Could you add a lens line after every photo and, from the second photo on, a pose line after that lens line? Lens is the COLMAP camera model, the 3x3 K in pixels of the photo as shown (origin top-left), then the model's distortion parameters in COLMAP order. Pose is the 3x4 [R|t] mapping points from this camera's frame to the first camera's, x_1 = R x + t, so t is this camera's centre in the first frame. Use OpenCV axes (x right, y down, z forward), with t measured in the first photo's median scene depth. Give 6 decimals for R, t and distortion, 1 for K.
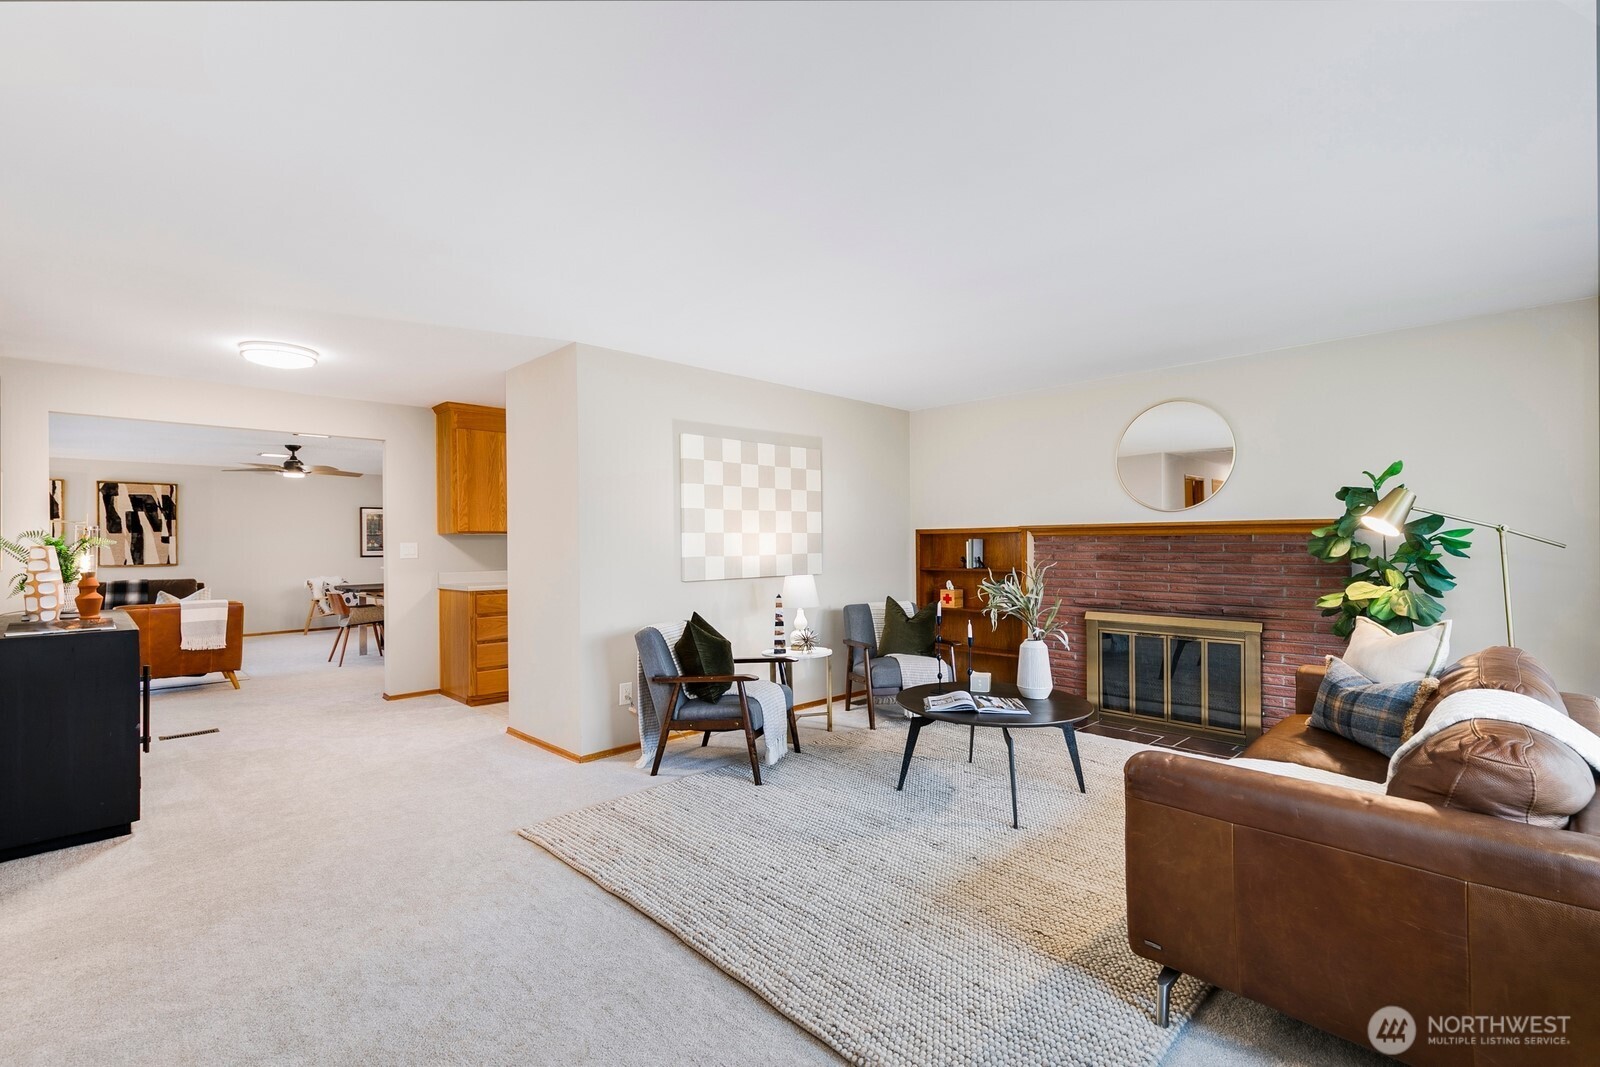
lens RADIAL K [[728.6, 0, 794.2], [0, 728.6, 533.1], [0, 0, 1]] dist [0.012857, -0.002200]
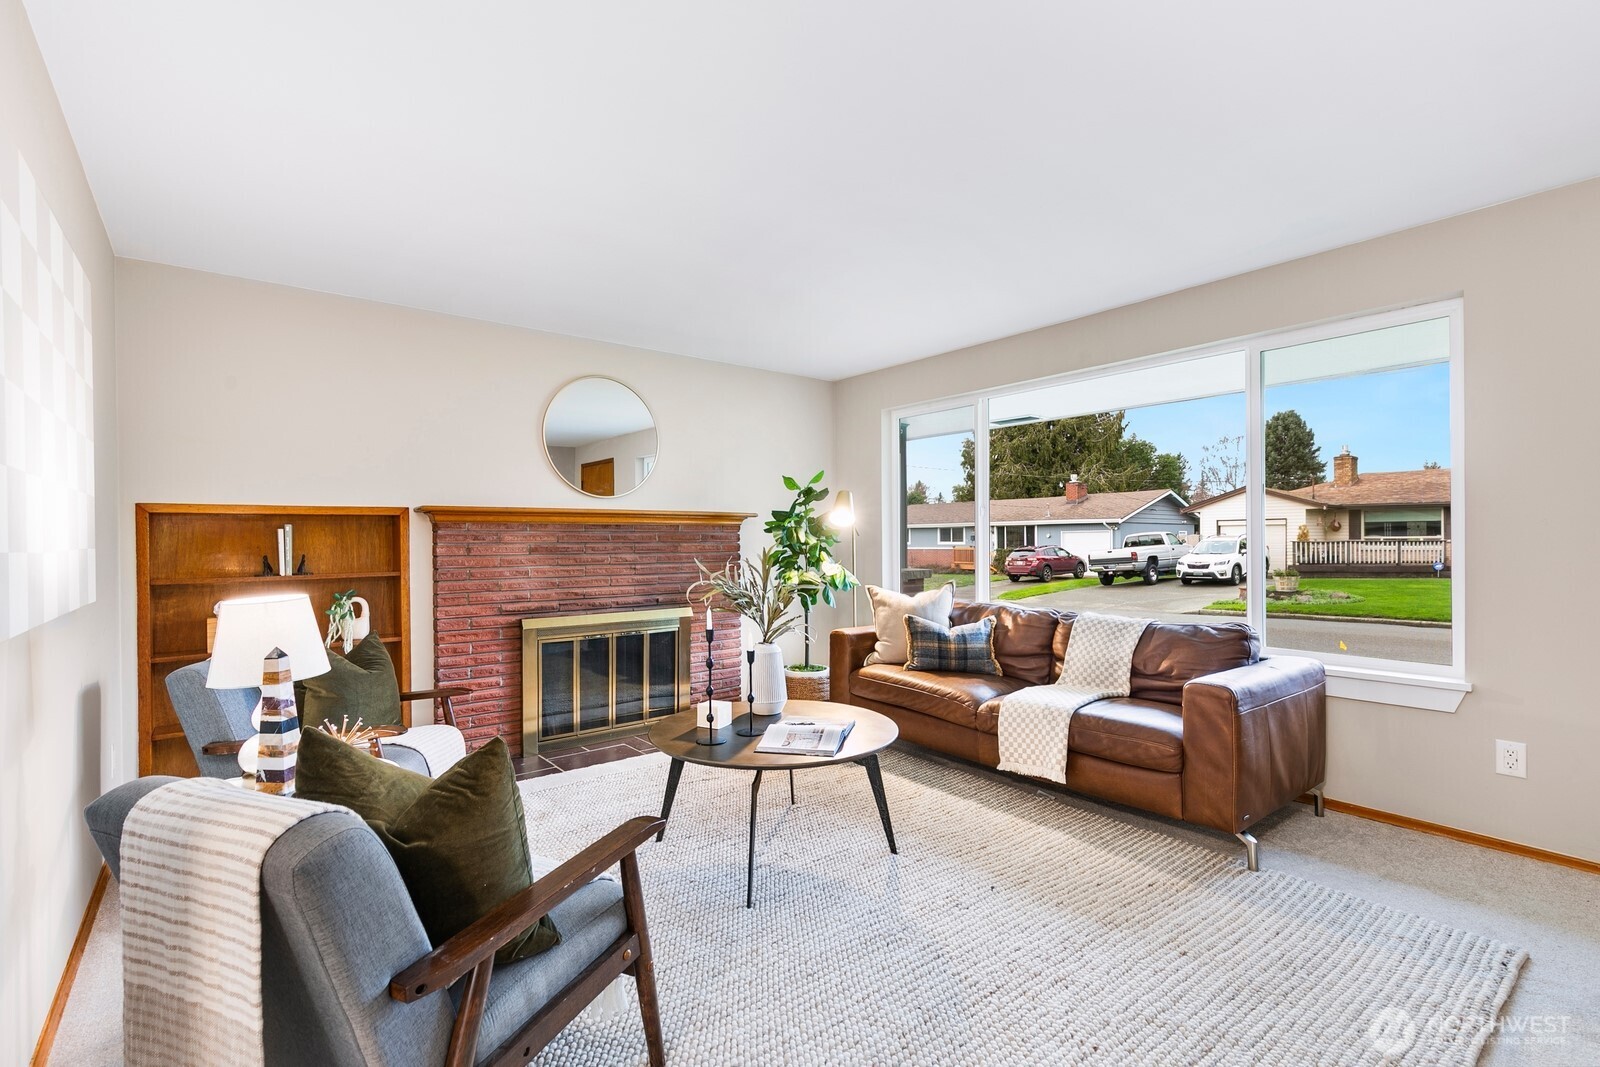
lens RADIAL K [[728.6, 0, 792.7], [0, 728.6, 543.0], [0, 0, 1]] dist [0.012857, -0.002200]
pose [[0.093495, 0.000193, 0.995620, -0.366597], [-0.006214, 0.999981, 0.000389, 0.024520], [-0.995600, -0.006223, 0.093494, 0.674195]]
